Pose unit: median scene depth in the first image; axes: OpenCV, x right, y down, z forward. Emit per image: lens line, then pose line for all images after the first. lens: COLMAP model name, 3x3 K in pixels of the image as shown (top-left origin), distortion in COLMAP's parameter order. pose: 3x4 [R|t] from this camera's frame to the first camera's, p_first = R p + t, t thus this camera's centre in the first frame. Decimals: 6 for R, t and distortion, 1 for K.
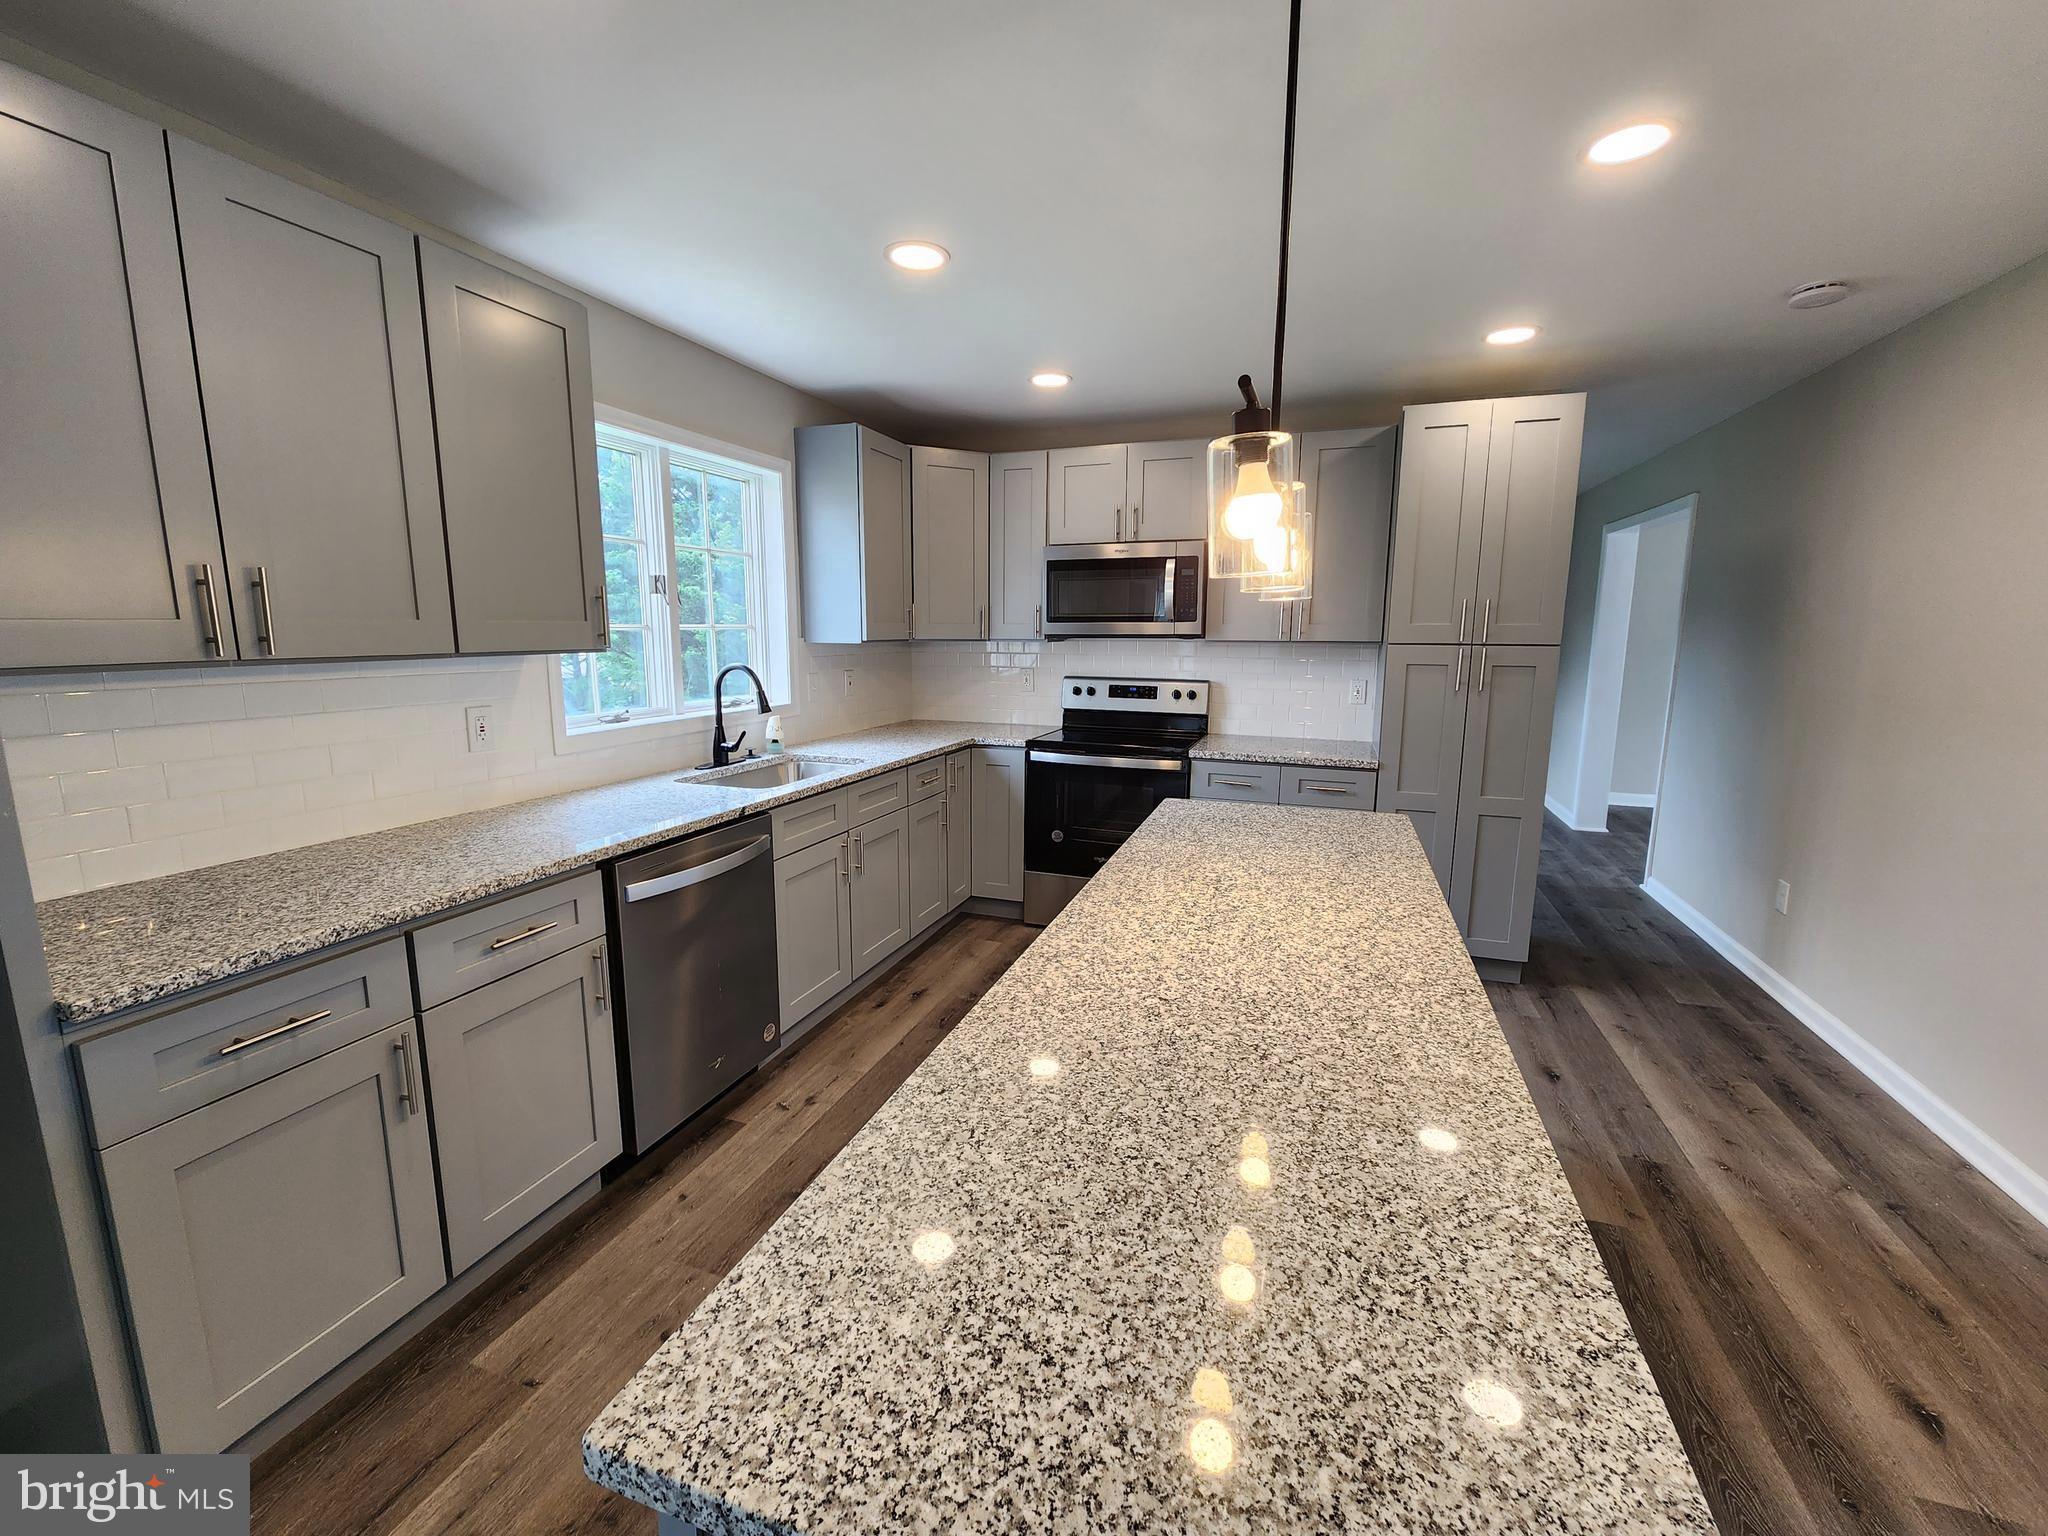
lens RADIAL K [[838.0, 0, 1022.1], [0, 838.0, 766.3], [0, 0, 1]] dist [-0.002330, -0.000494]
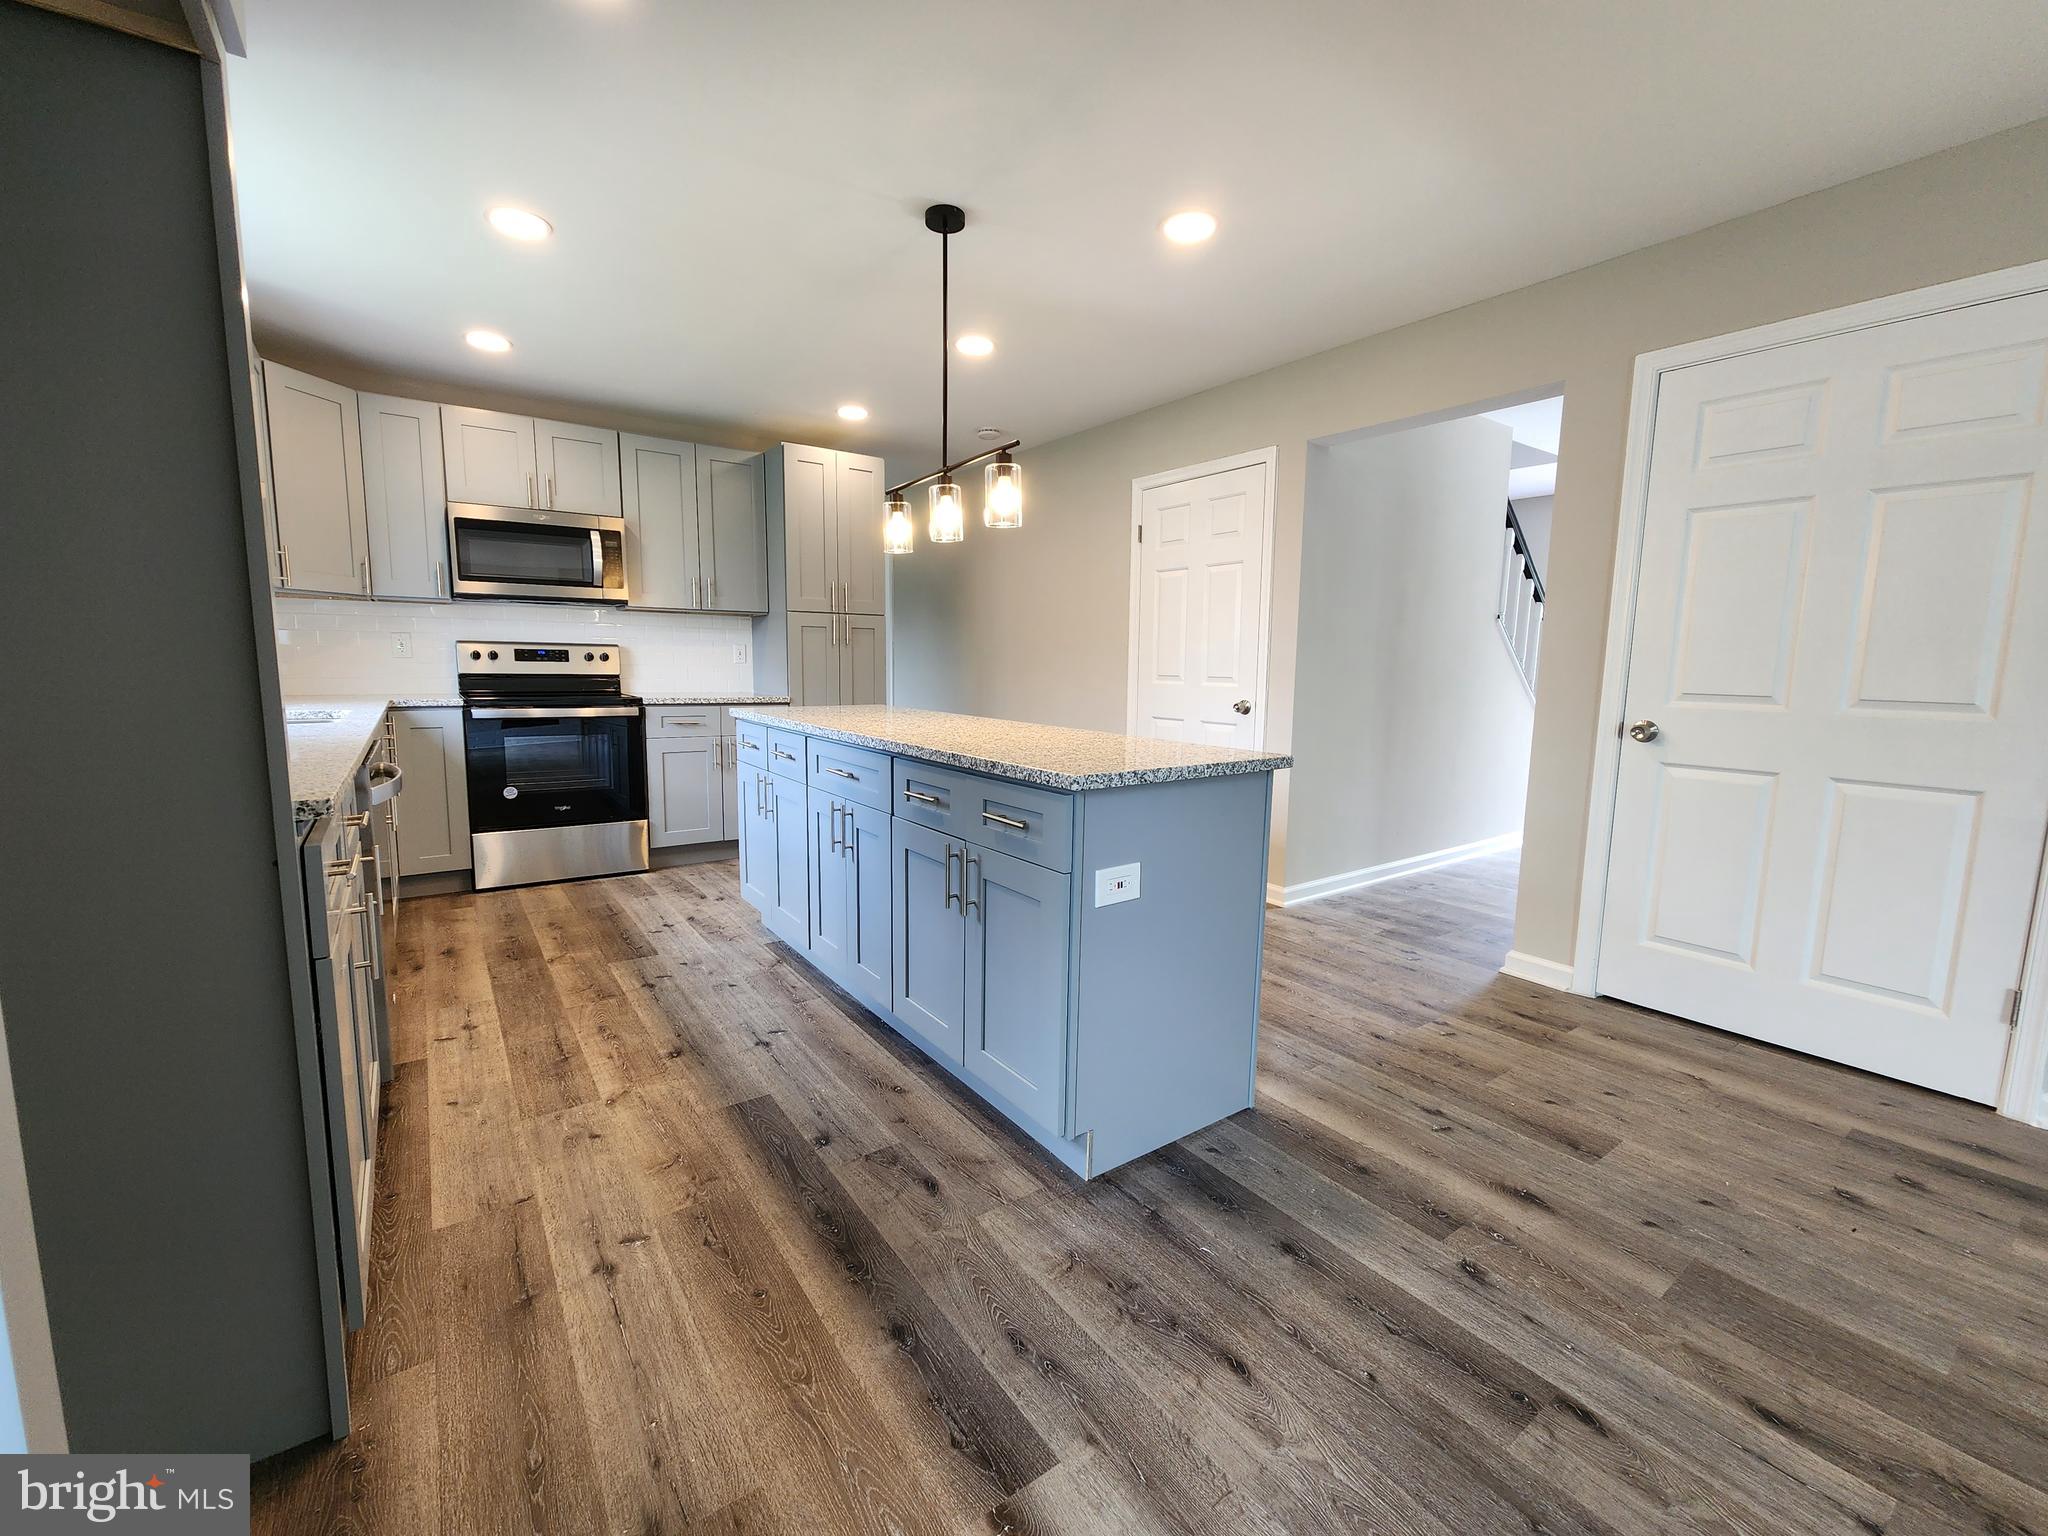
lens RADIAL K [[836.2, 0, 1020.4], [0, 836.2, 766.8], [0, 0, 1]] dist [-0.001686, -0.000855]
pose [[0.568273, -0.100874, 0.816634, -0.679823], [0.122727, 0.991747, 0.037103, 0.143778], [-0.813637, 0.079138, 0.575962, -0.122920]]
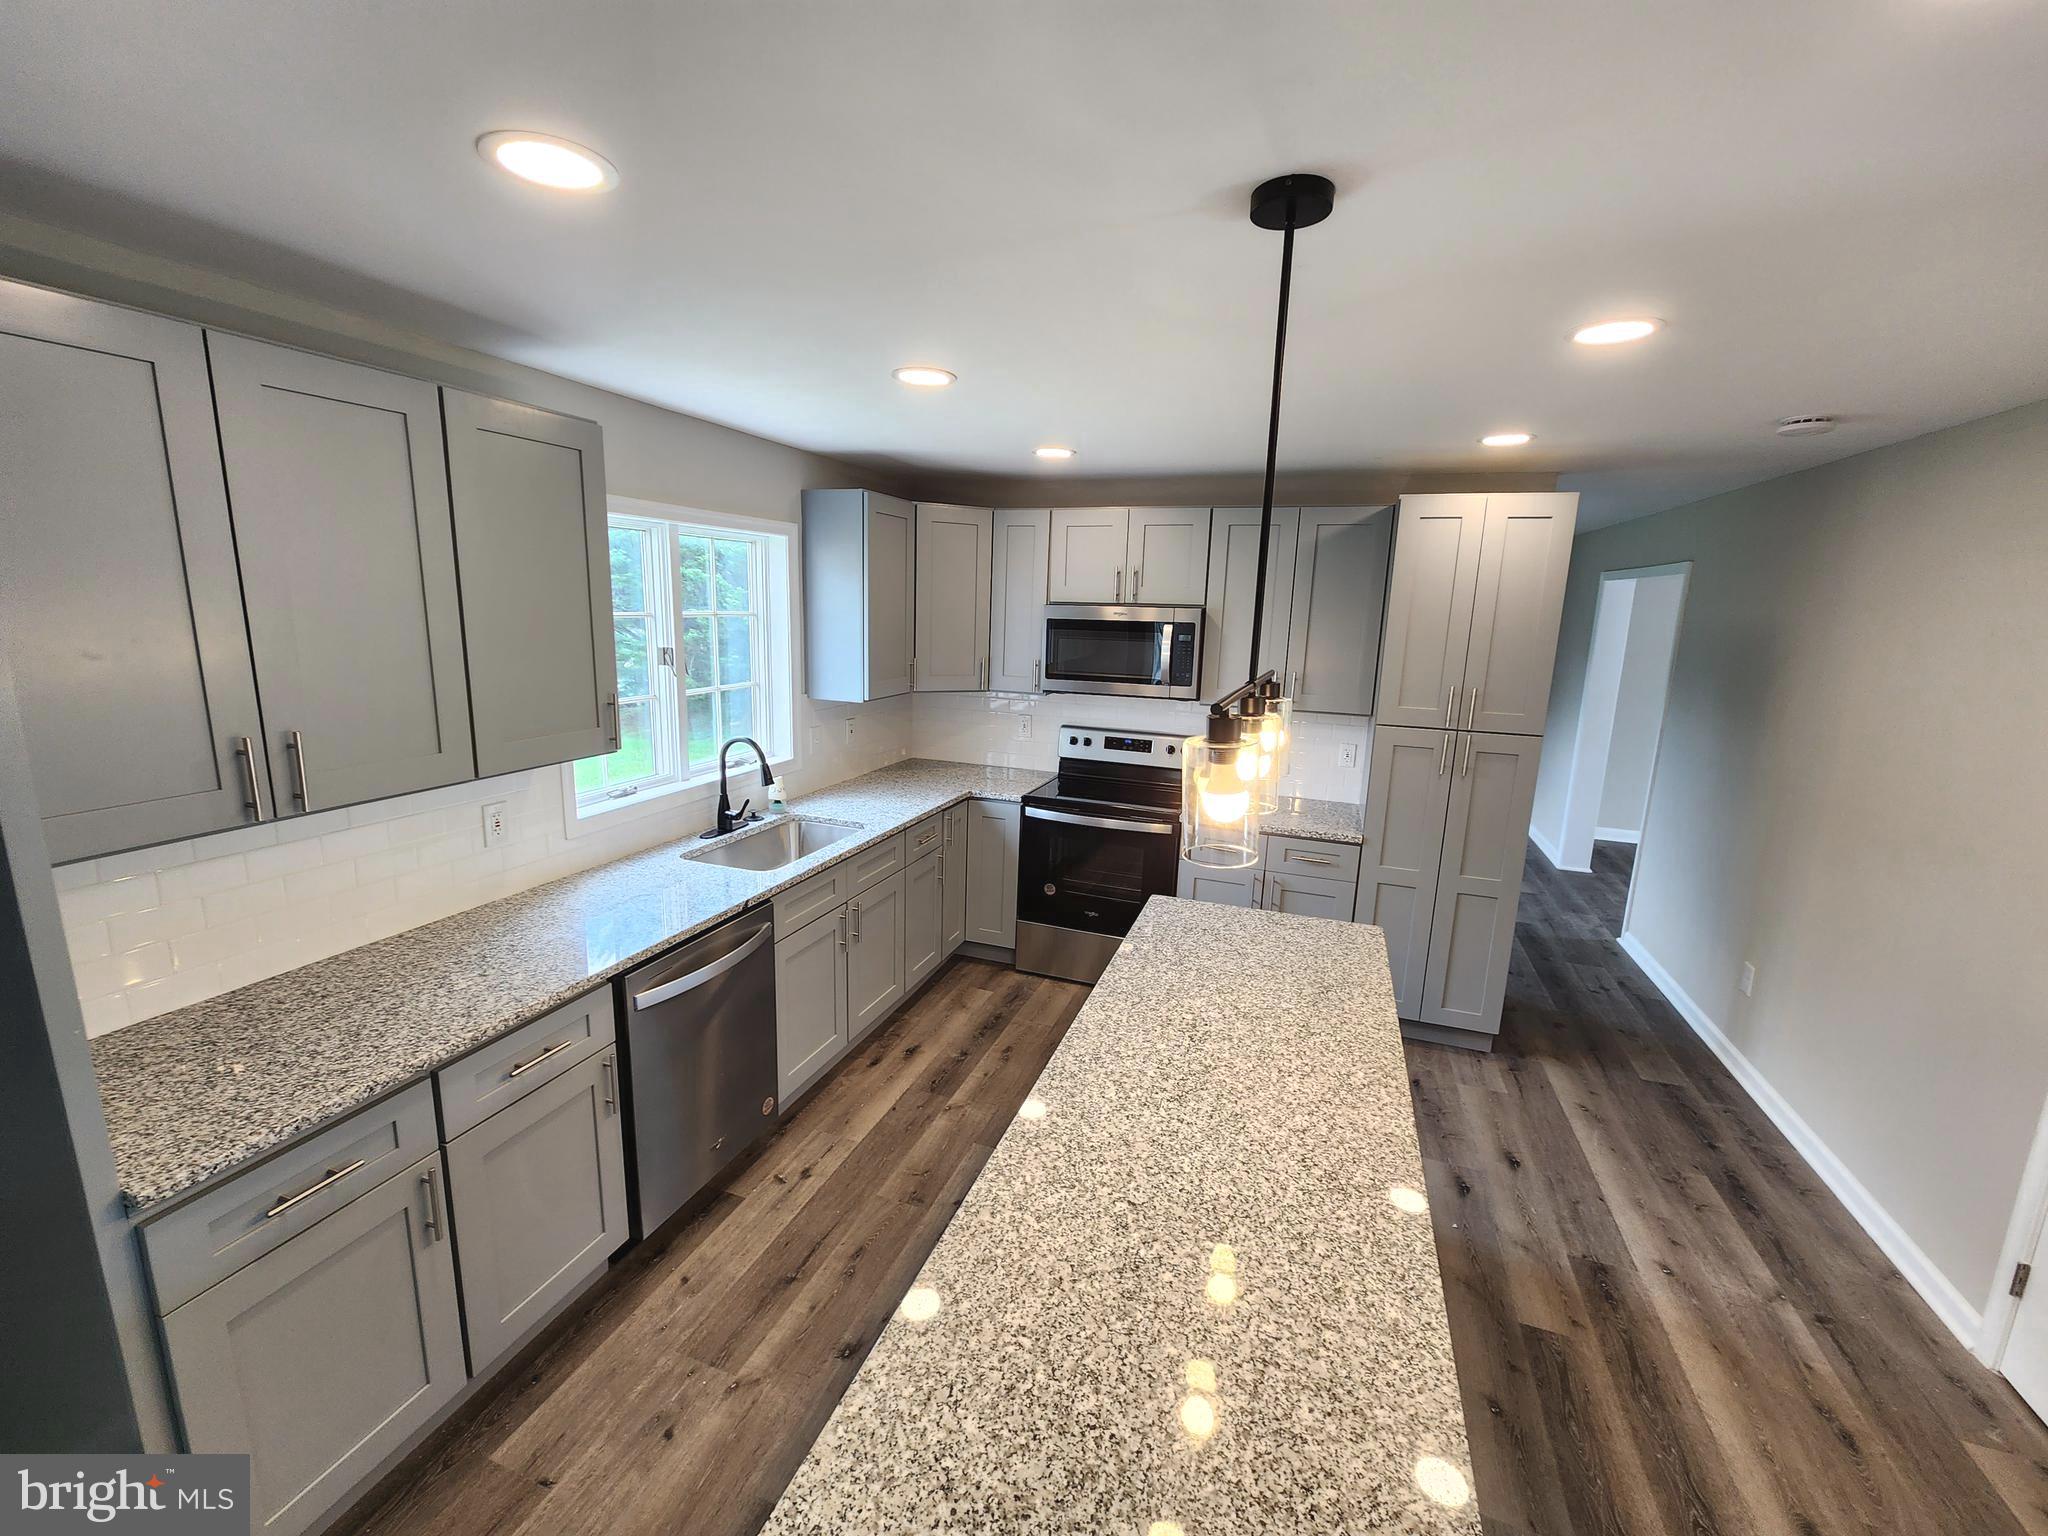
lens RADIAL K [[836.2, 0, 1020.4], [0, 836.2, 766.8], [0, 0, 1]] dist [-0.001686, -0.000855]
pose [[0.999676, 0.025452, -0.000888, 0.004812], [-0.025412, 0.999179, 0.031543, -0.157036], [0.001690, -0.031511, 0.999502, -0.034928]]
